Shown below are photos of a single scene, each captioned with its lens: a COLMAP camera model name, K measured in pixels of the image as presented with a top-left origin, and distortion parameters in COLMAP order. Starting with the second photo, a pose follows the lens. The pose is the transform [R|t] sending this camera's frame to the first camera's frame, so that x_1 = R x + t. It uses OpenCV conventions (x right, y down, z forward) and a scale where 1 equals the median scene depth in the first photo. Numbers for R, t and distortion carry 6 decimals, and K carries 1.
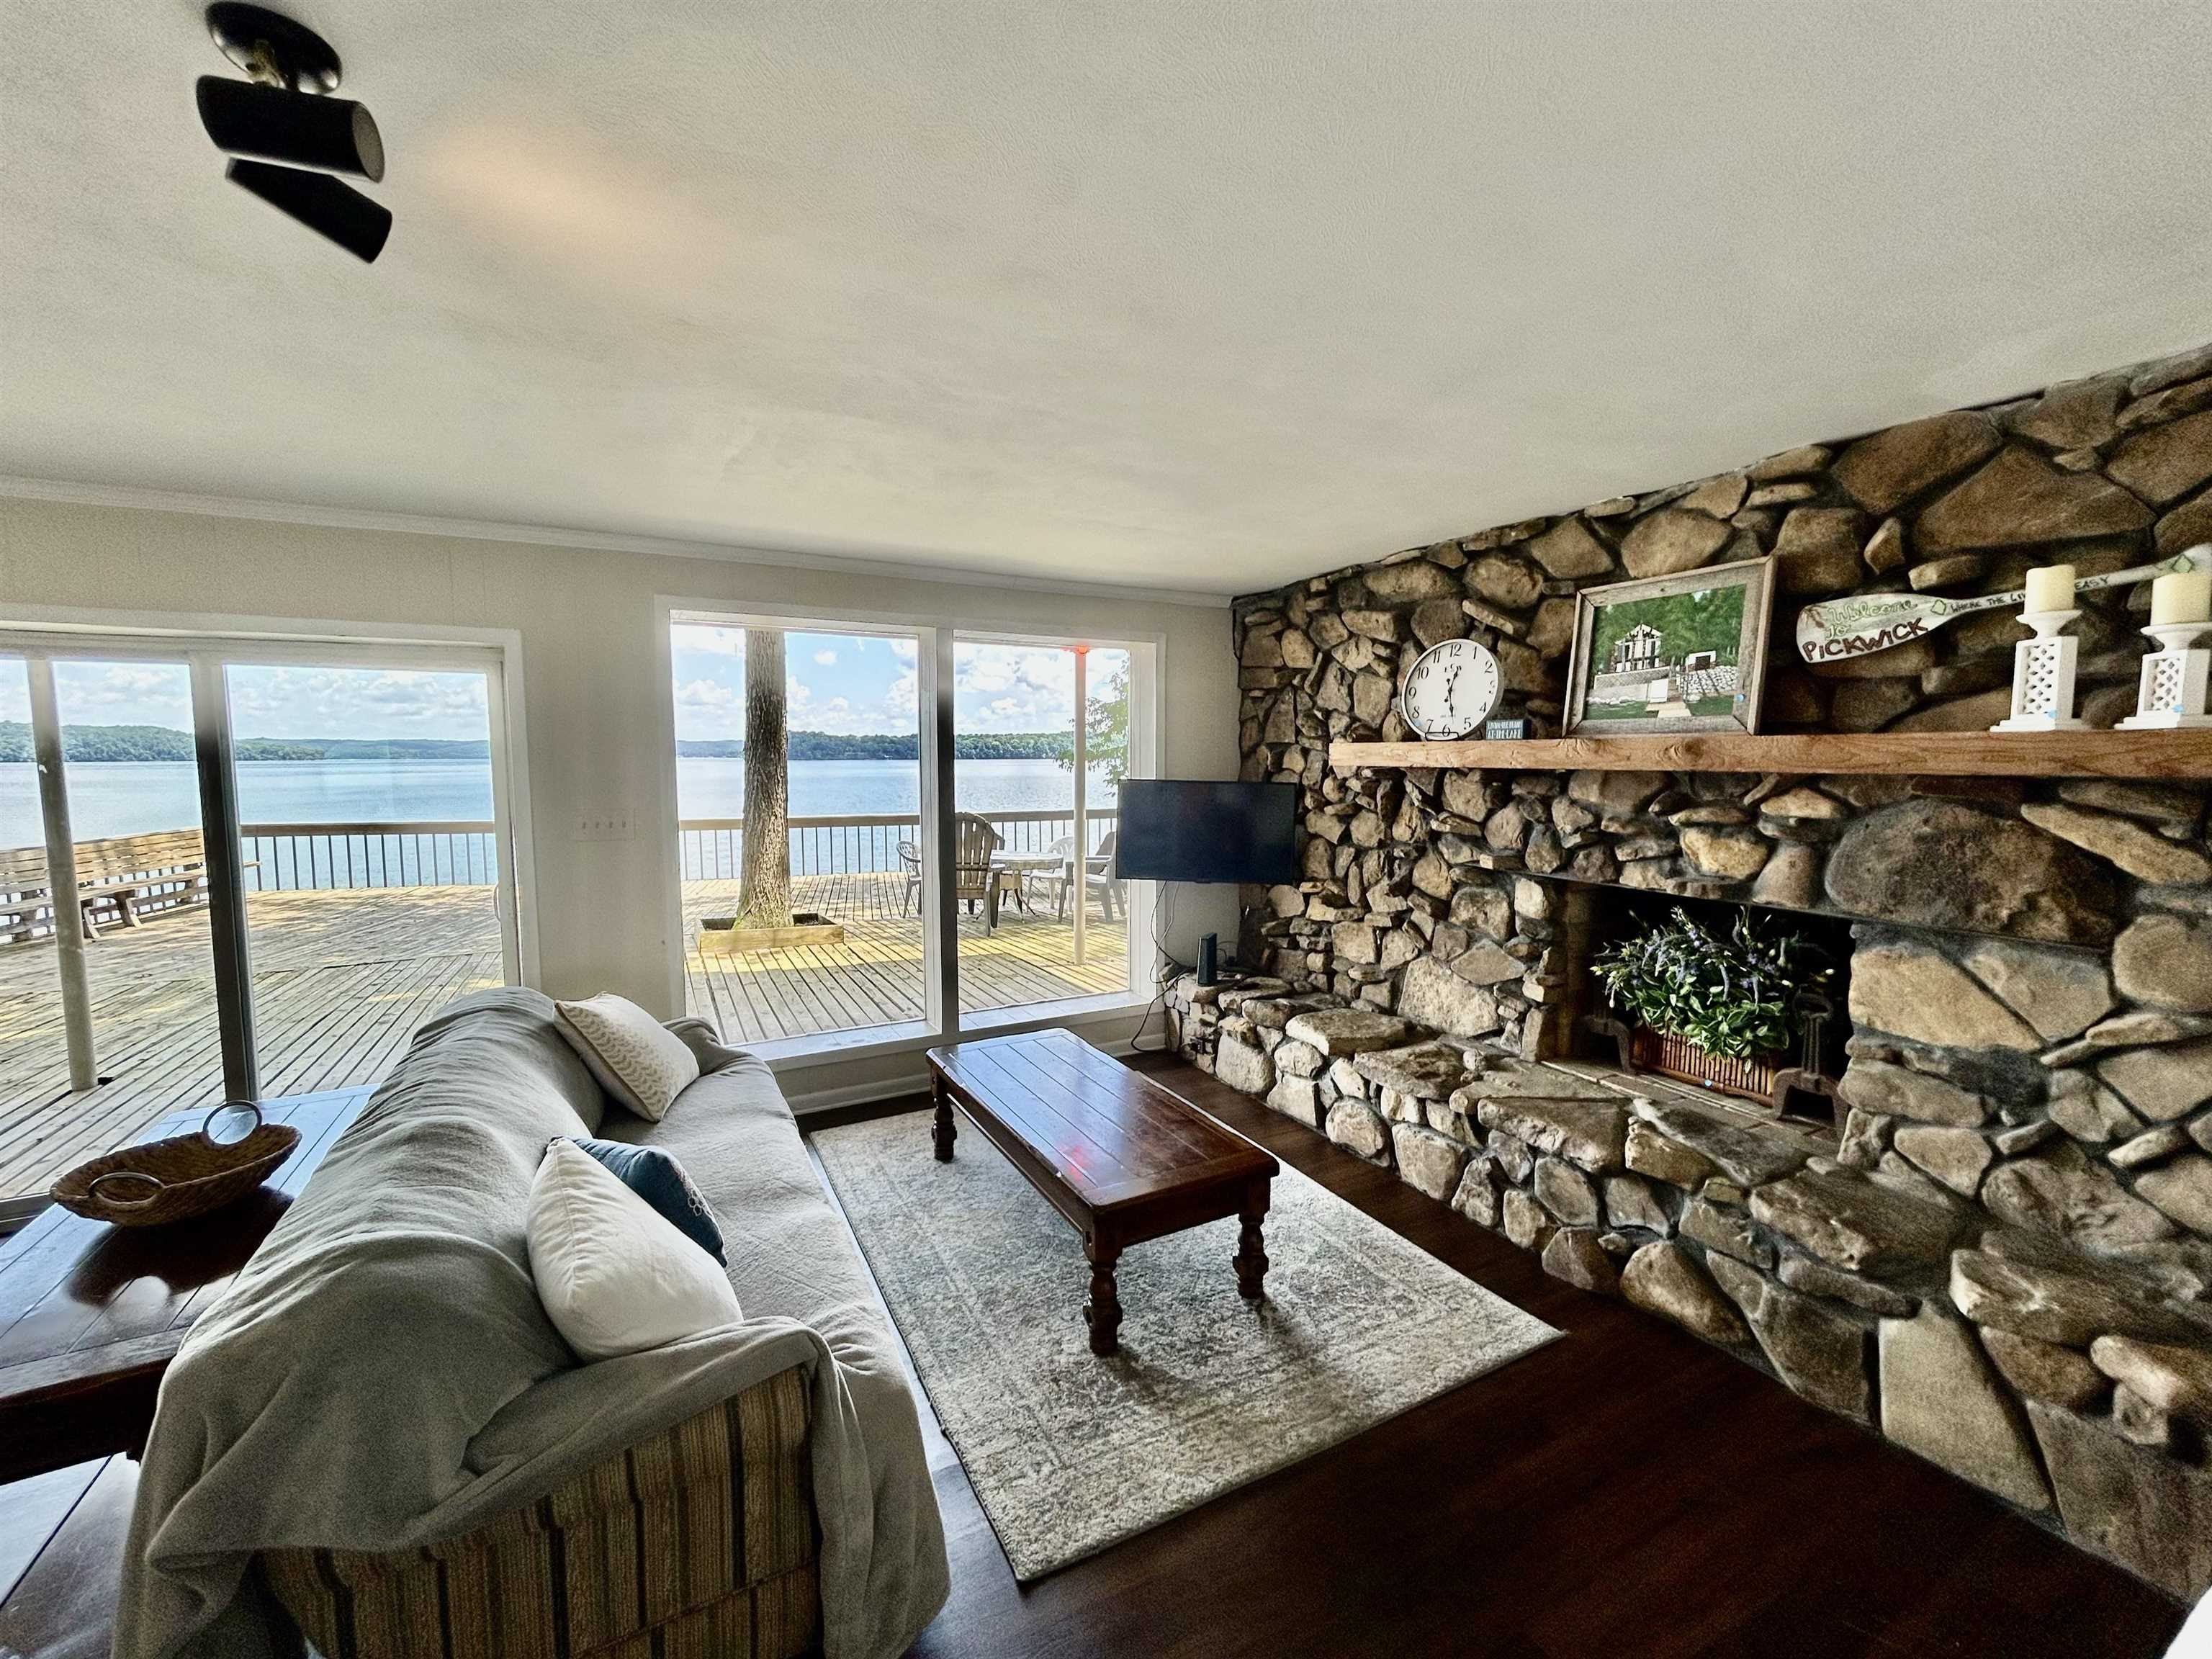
lens RADIAL K [[892.9, 0, 1113.8], [0, 892.9, 831.6], [0, 0, 1]] dist [-0.003862, 0.001752]
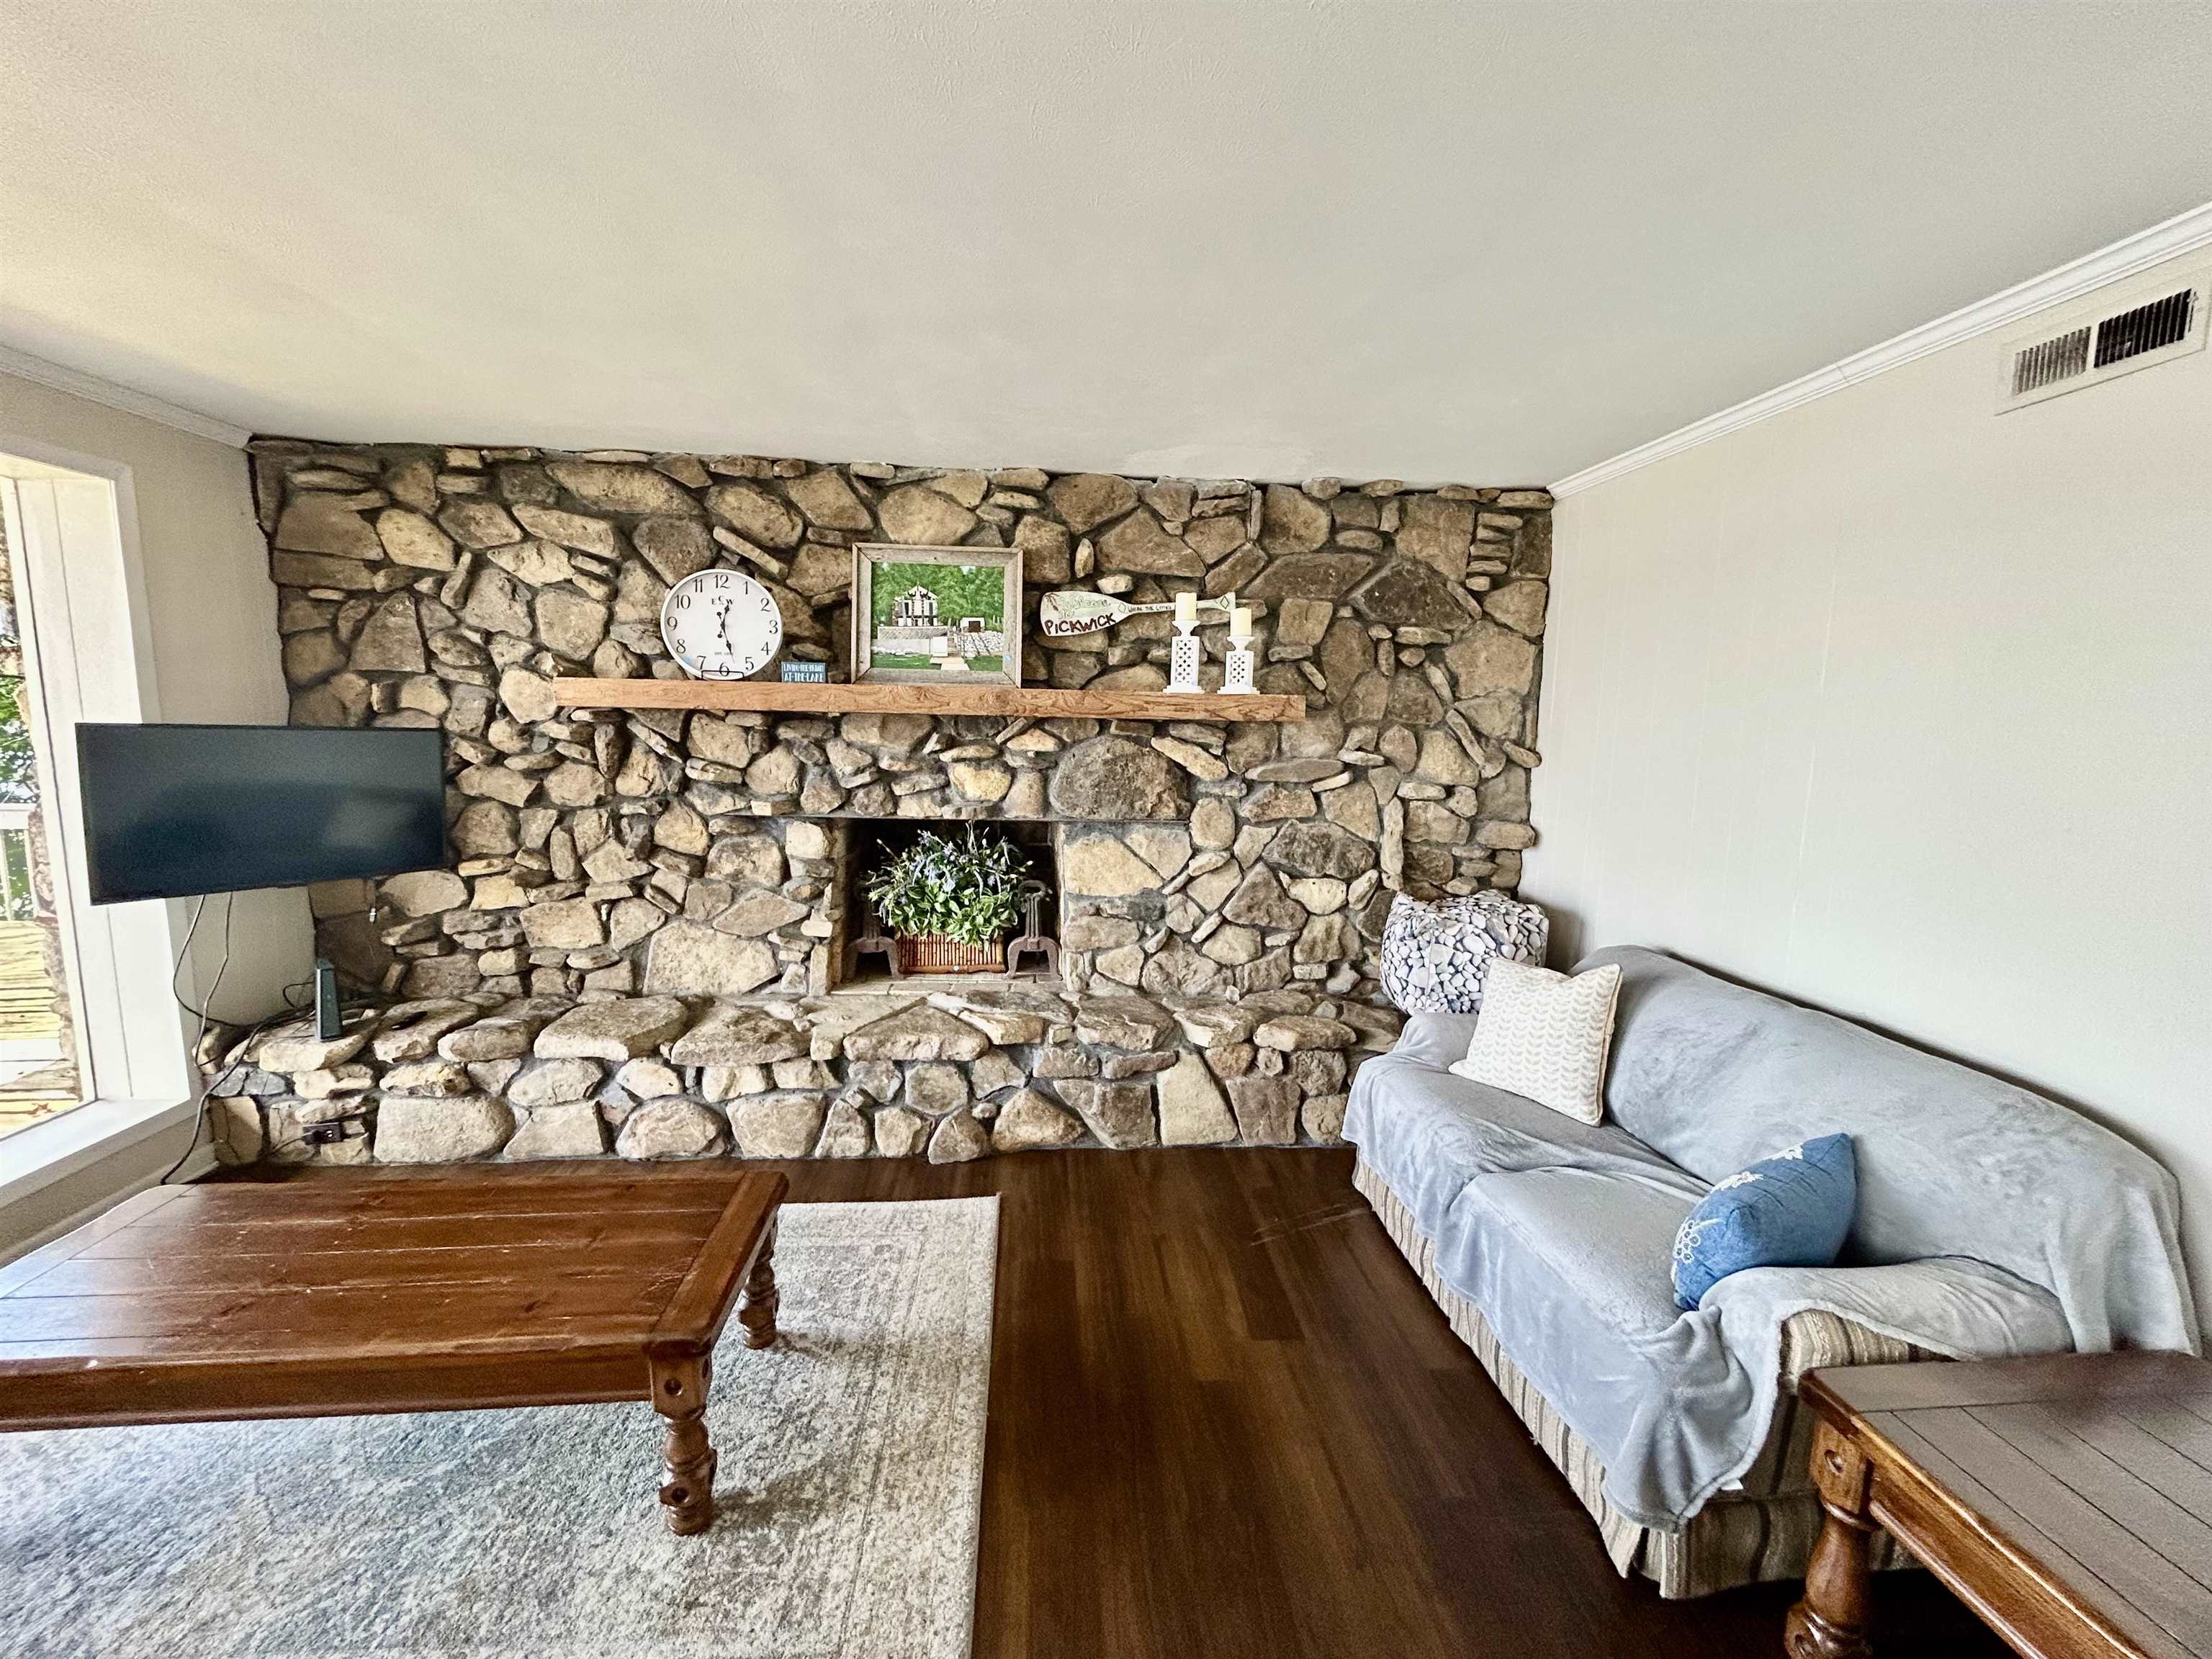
lens RADIAL K [[892.9, 0, 1096.1], [0, 892.9, 827.9], [0, 0, 1]] dist [-0.003862, 0.001752]
pose [[0.399957, -0.110586, 0.909838, -0.358953], [0.055433, 0.993796, 0.096423, -0.020645], [-0.914856, 0.011870, 0.403605, 0.310486]]
